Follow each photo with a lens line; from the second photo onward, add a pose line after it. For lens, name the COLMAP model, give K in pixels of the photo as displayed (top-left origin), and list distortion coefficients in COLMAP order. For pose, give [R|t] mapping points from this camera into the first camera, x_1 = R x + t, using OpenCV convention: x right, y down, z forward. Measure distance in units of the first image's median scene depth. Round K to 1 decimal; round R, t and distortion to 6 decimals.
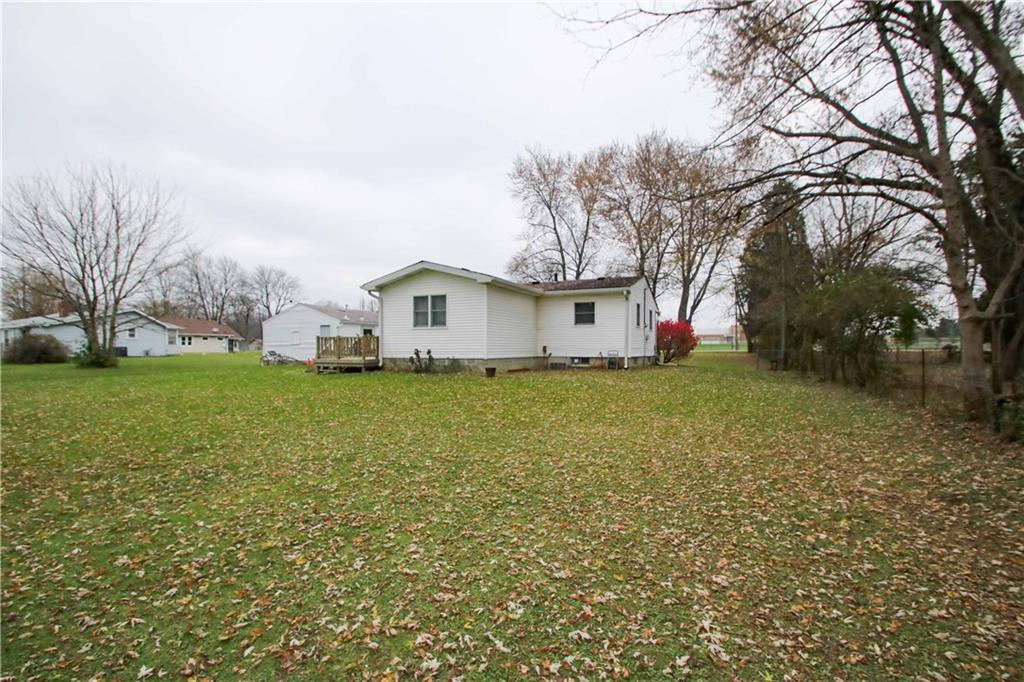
lens RADIAL K [[479.2, 0, 514.5], [0, 479.2, 346.6], [0, 0, 1]] dist [-0.012637, -0.000865]
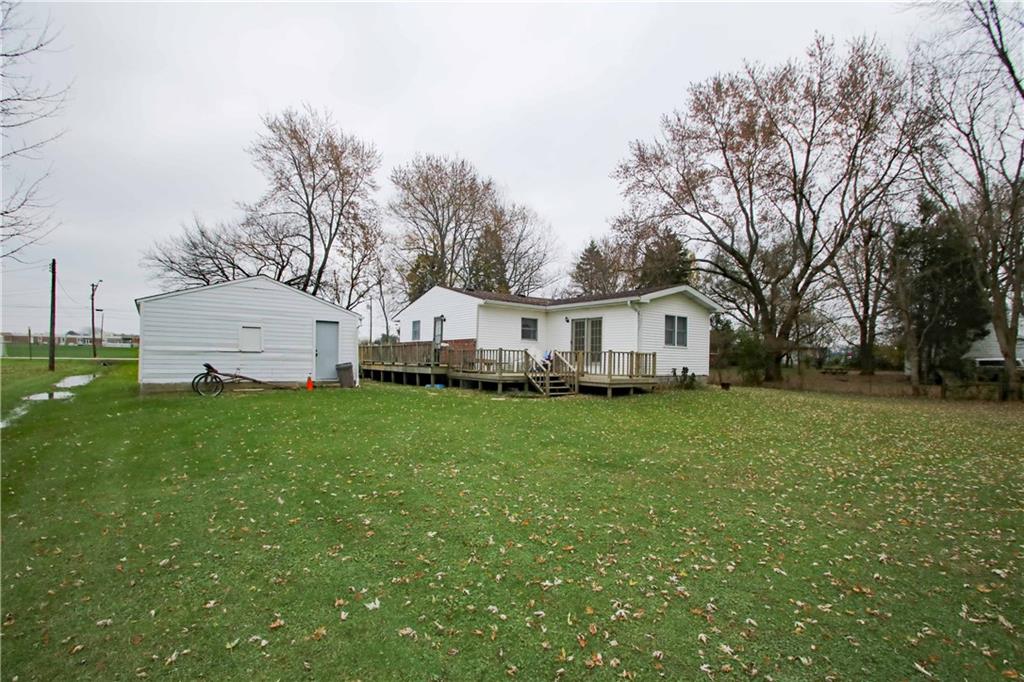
lens RADIAL K [[479.2, 0, 512.8], [0, 479.2, 346.9], [0, 0, 1]] dist [-0.012637, -0.000865]
pose [[0.470044, 0.029632, 0.882145, -1.251494], [-0.025668, 0.999473, -0.019896, -0.008062], [-0.882270, -0.013291, 0.470557, 0.807853]]
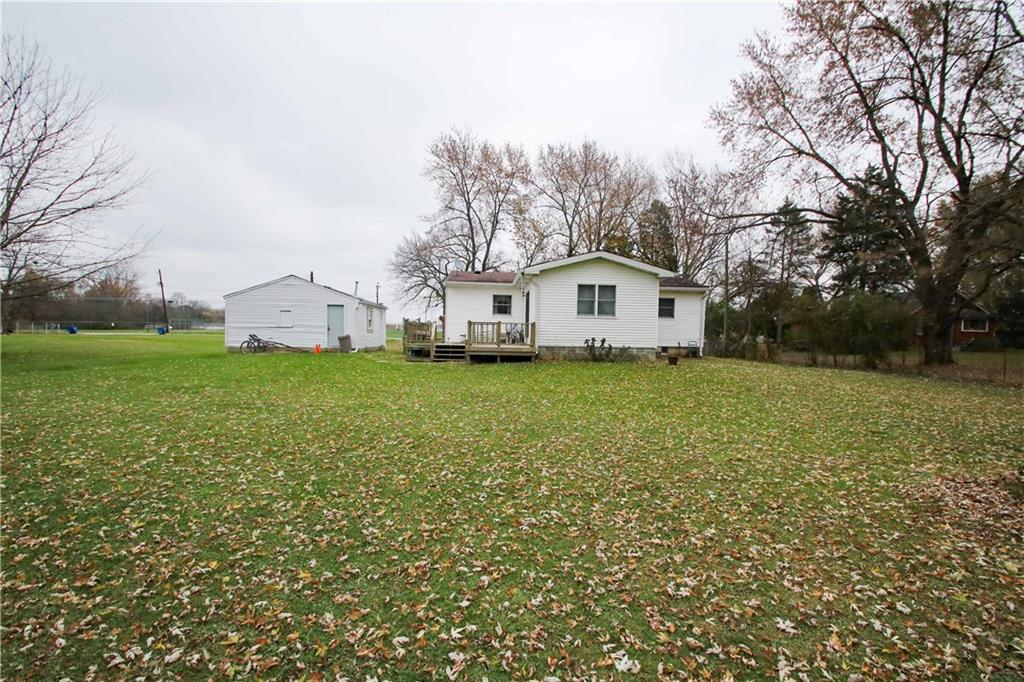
lens RADIAL K [[479.2, 0, 507.8], [0, 479.2, 340.4], [0, 0, 1]] dist [-0.012637, -0.000865]
pose [[0.876040, 0.013035, 0.482062, -0.809568], [-0.022047, 0.999672, 0.013034, 0.001275], [-0.481734, -0.022046, 0.876040, 0.205430]]
